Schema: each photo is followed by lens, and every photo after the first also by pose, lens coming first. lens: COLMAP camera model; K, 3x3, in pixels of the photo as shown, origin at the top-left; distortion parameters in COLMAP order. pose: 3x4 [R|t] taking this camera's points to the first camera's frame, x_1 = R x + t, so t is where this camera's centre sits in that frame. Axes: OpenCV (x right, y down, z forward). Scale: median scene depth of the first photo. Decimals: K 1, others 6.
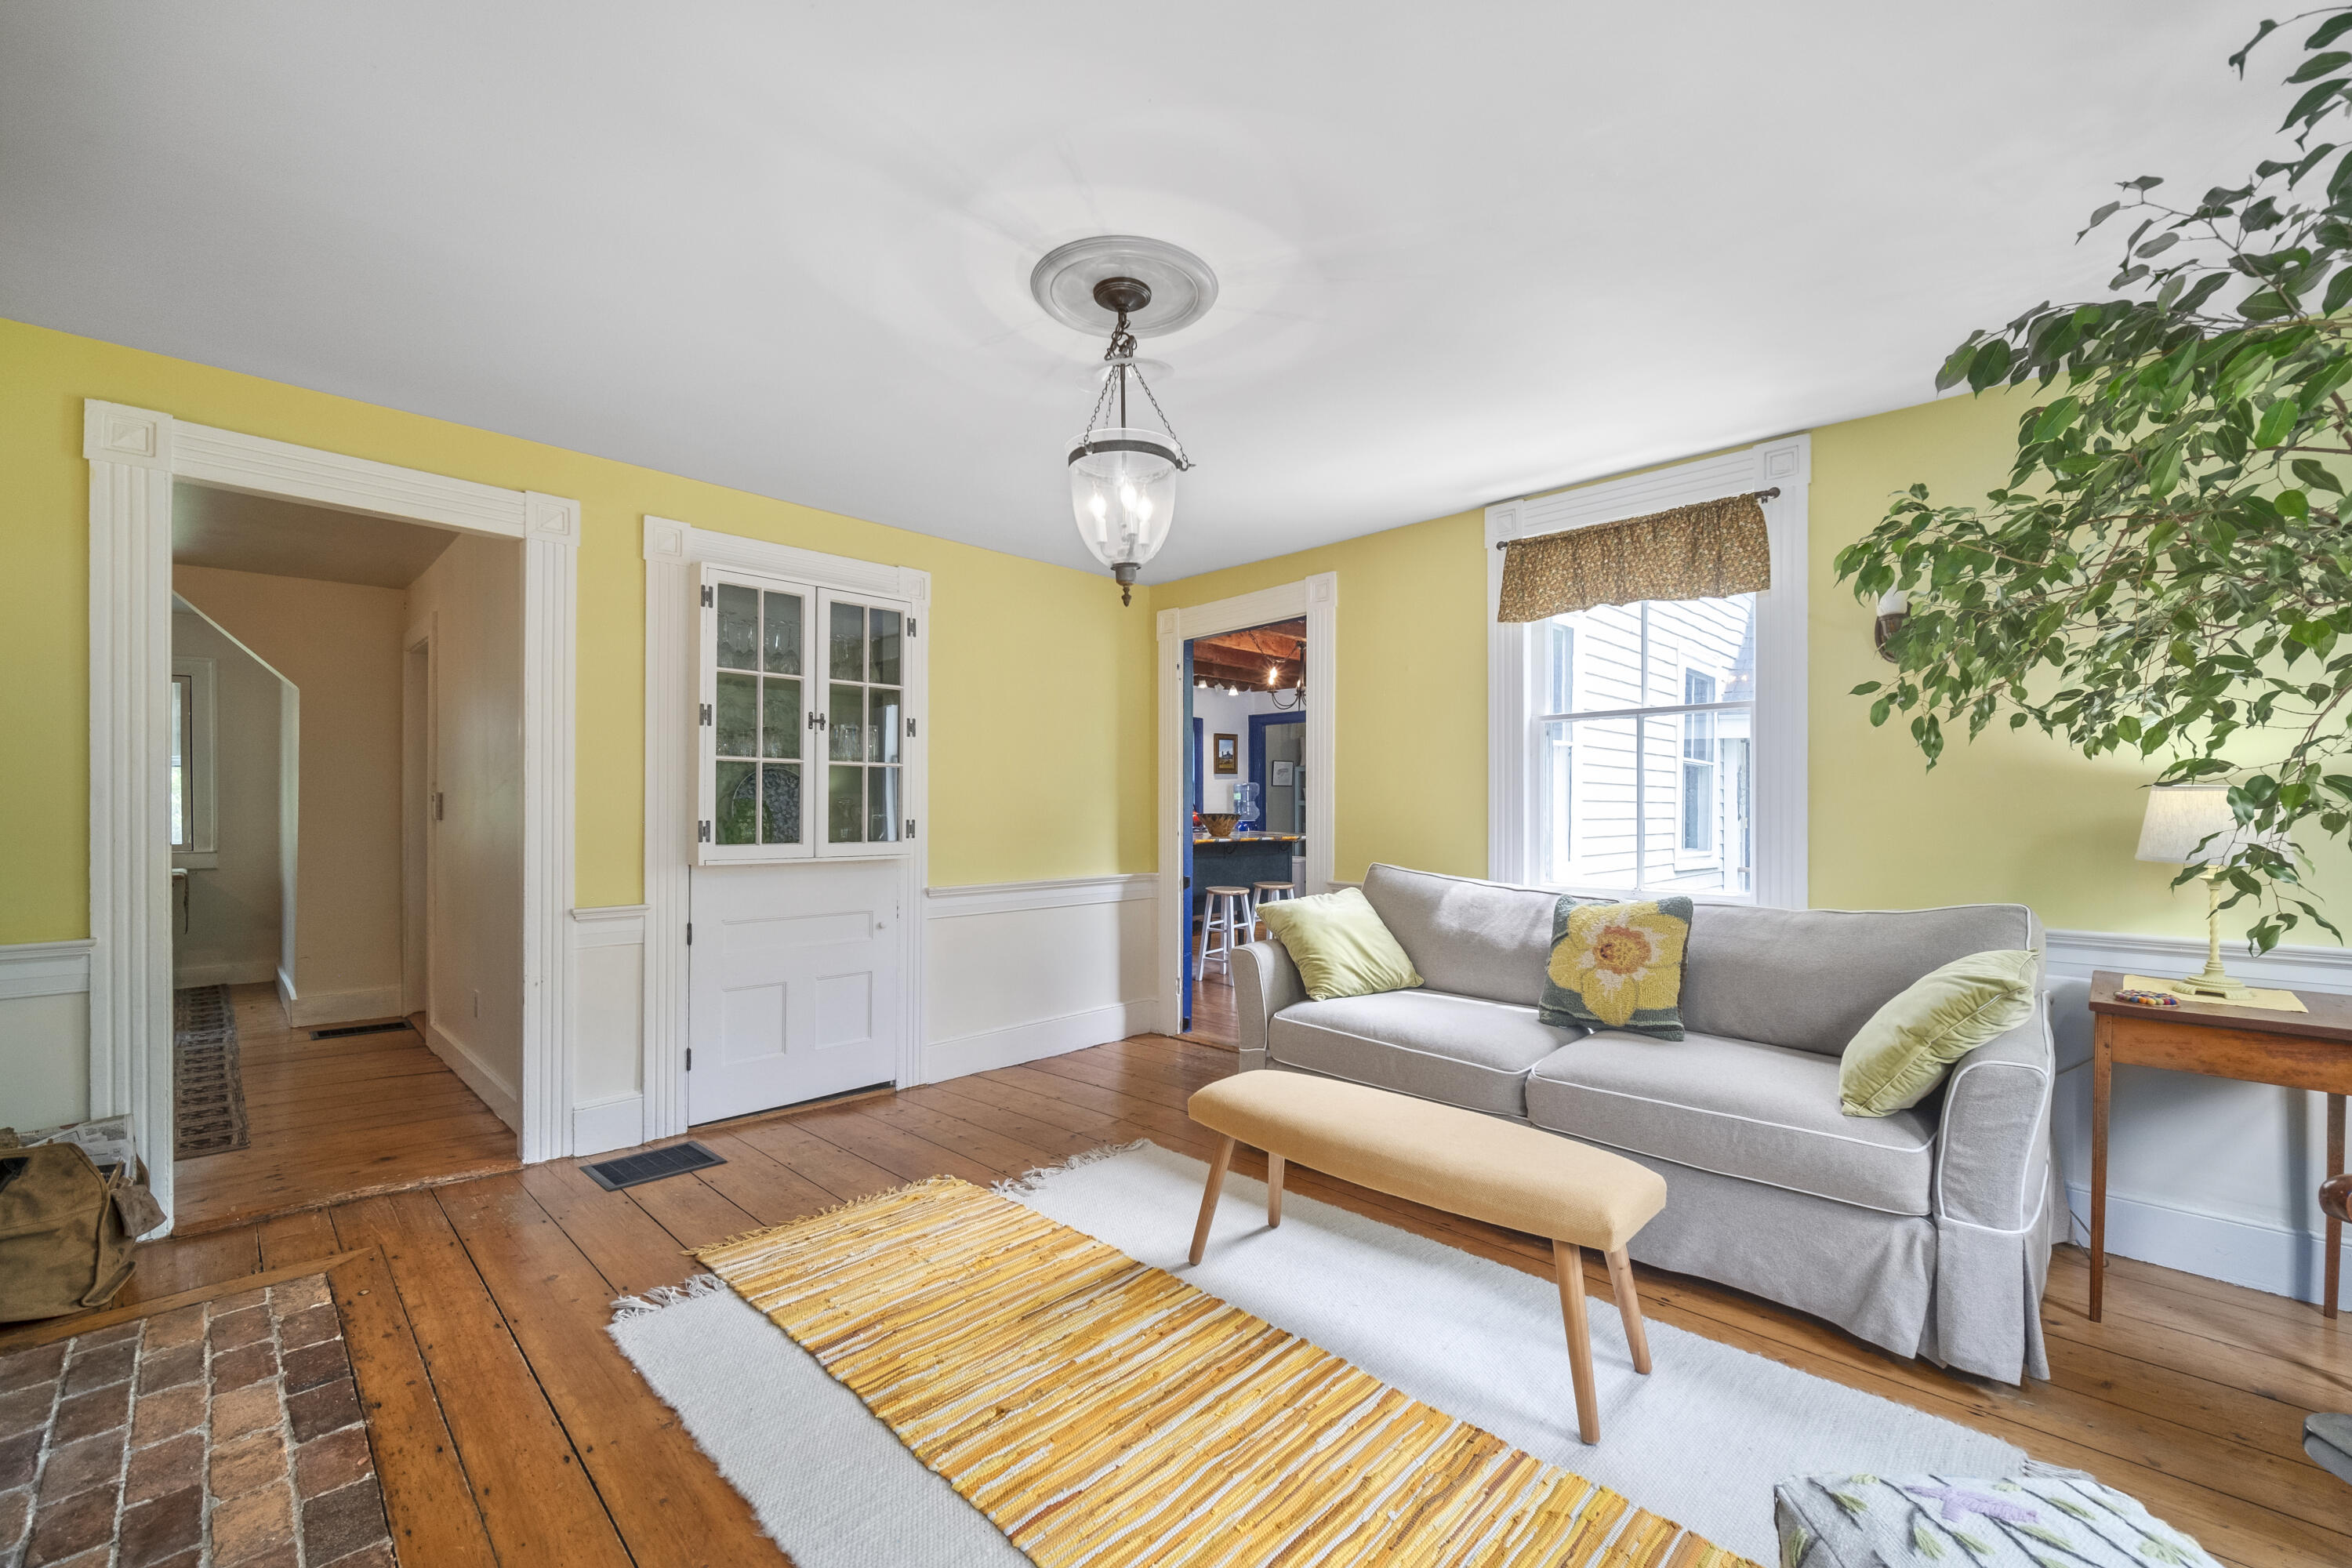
lens RADIAL K [[963.7, 0, 1181.5], [0, 963.7, 809.5], [0, 0, 1]] dist [0.000562, -0.000264]
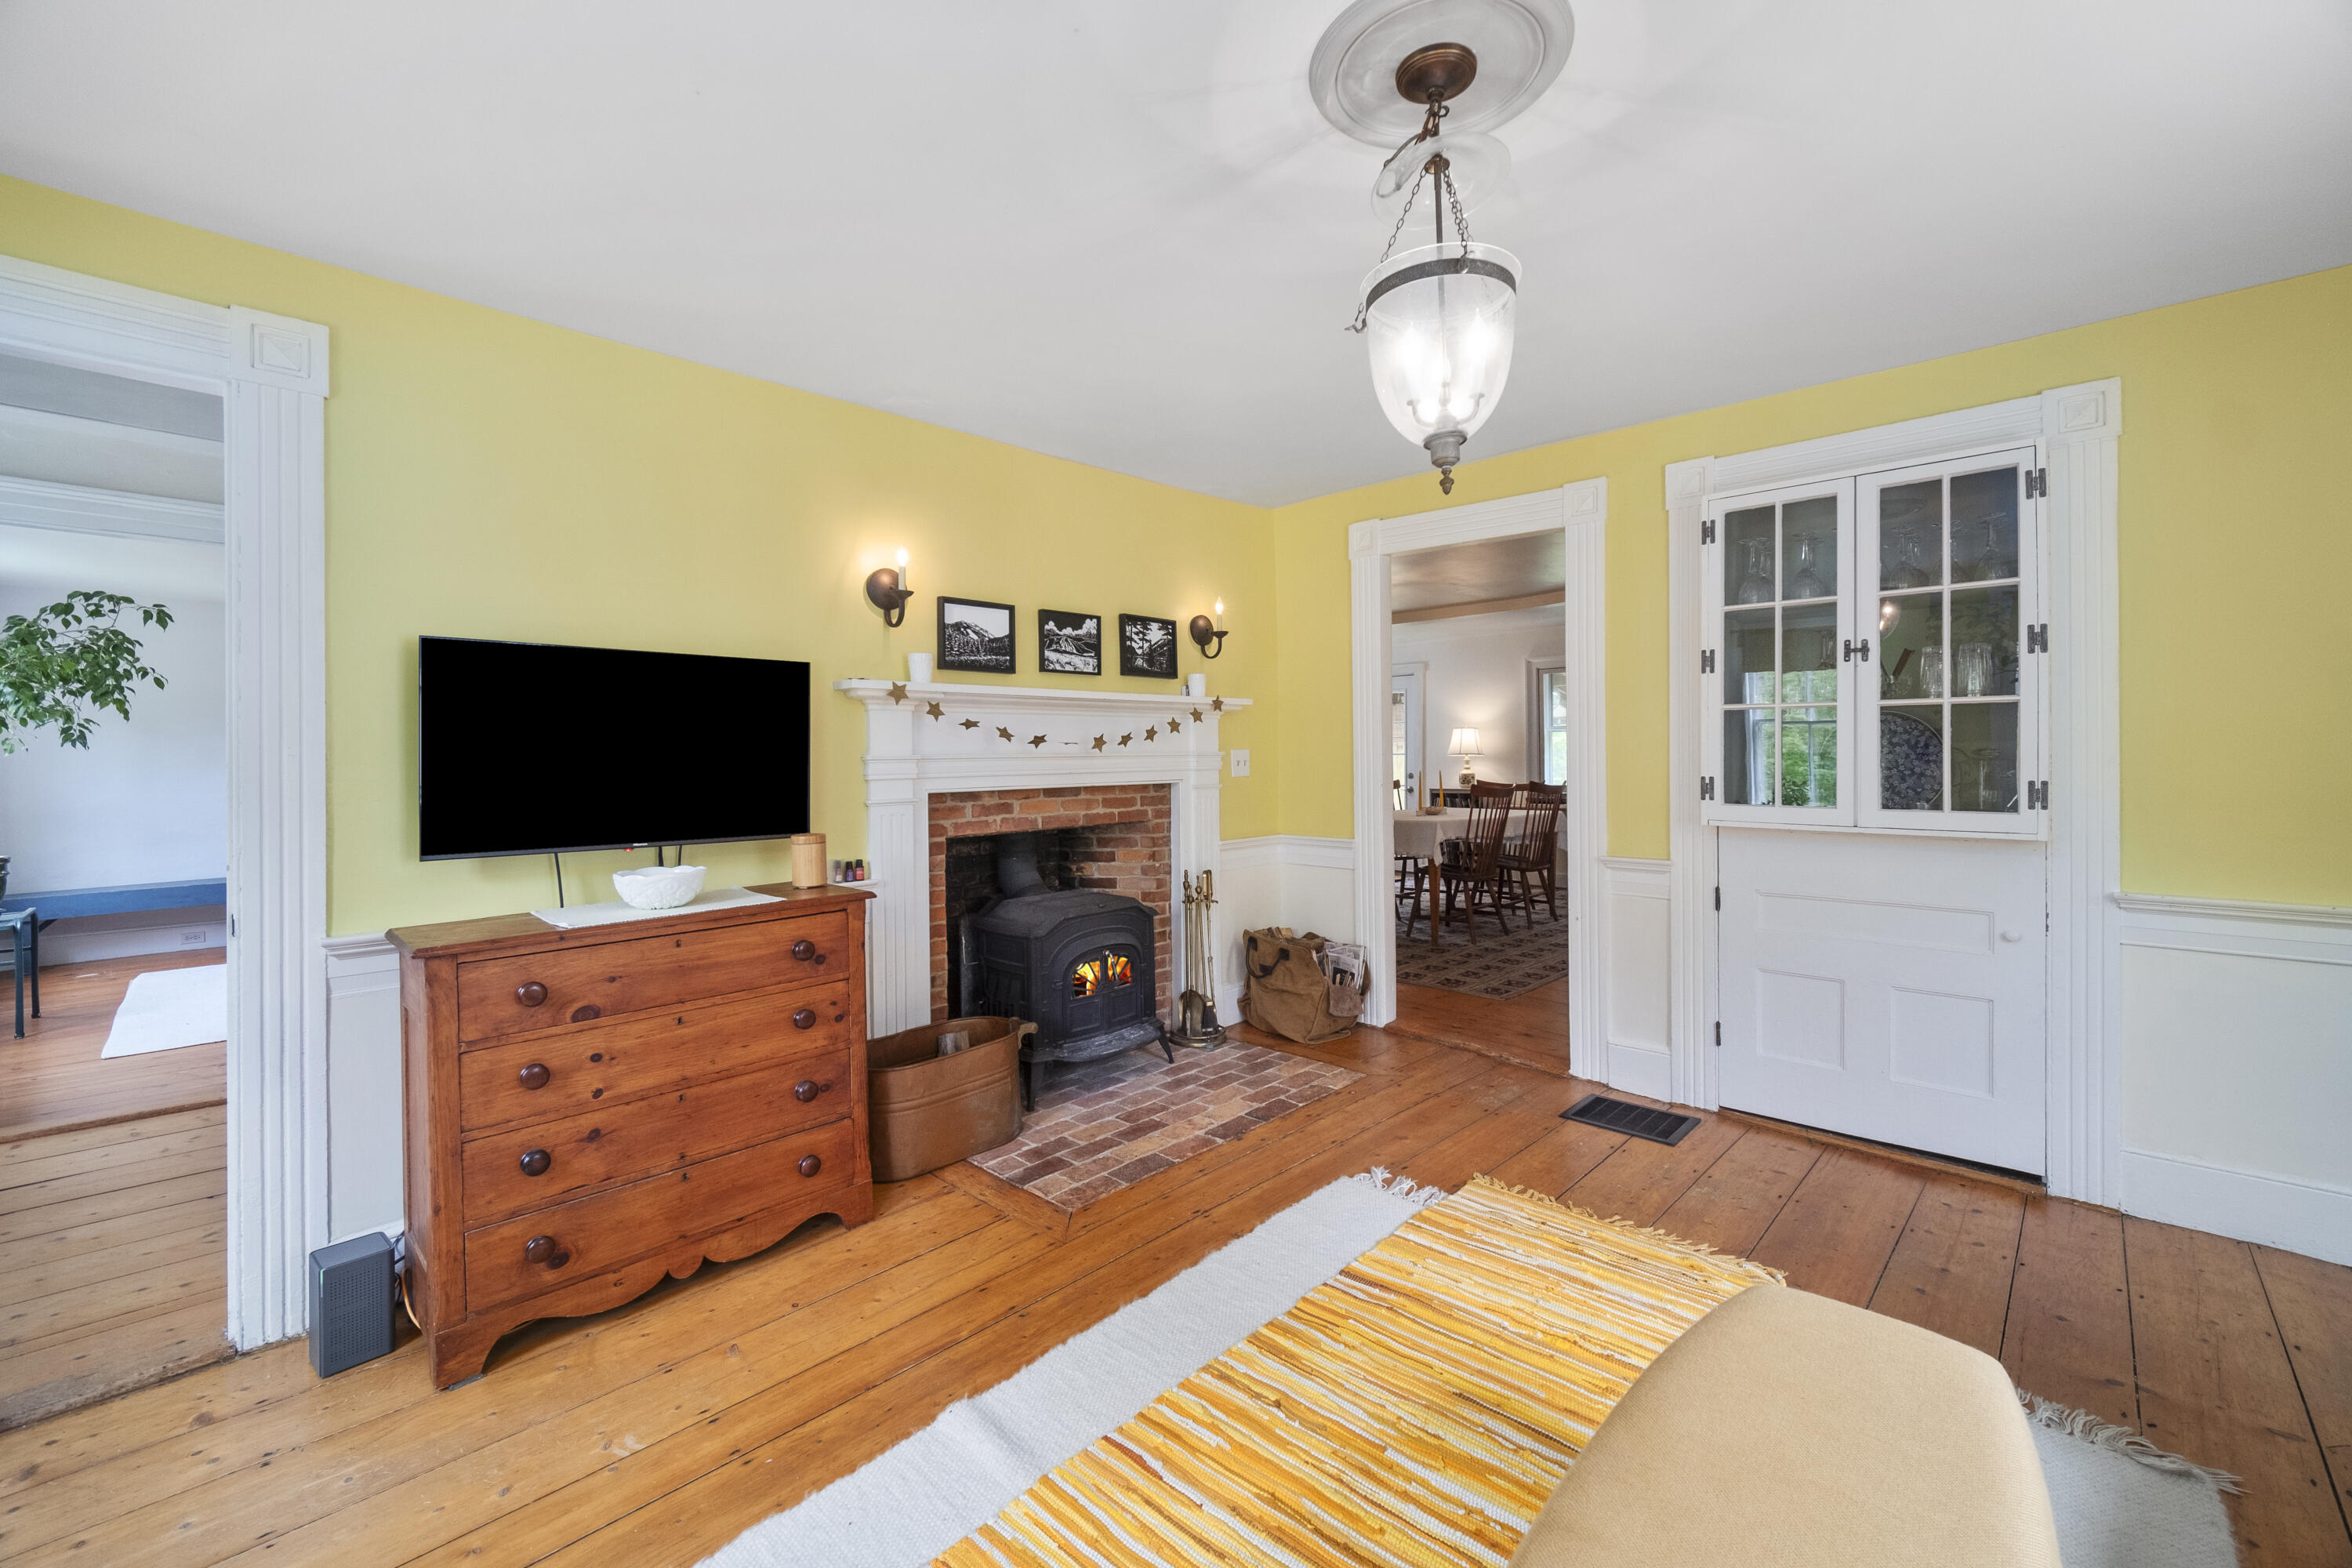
lens RADIAL K [[953.5, 0, 1182.1], [0, 953.5, 761.1], [0, 0, 1]] dist [-0.000786, 0.000337]
pose [[0.019331, 0.002033, -0.999811, 0.415114], [0.001954, 0.999996, 0.002071, -0.006071], [0.999811, -0.001993, 0.019327, 0.491087]]
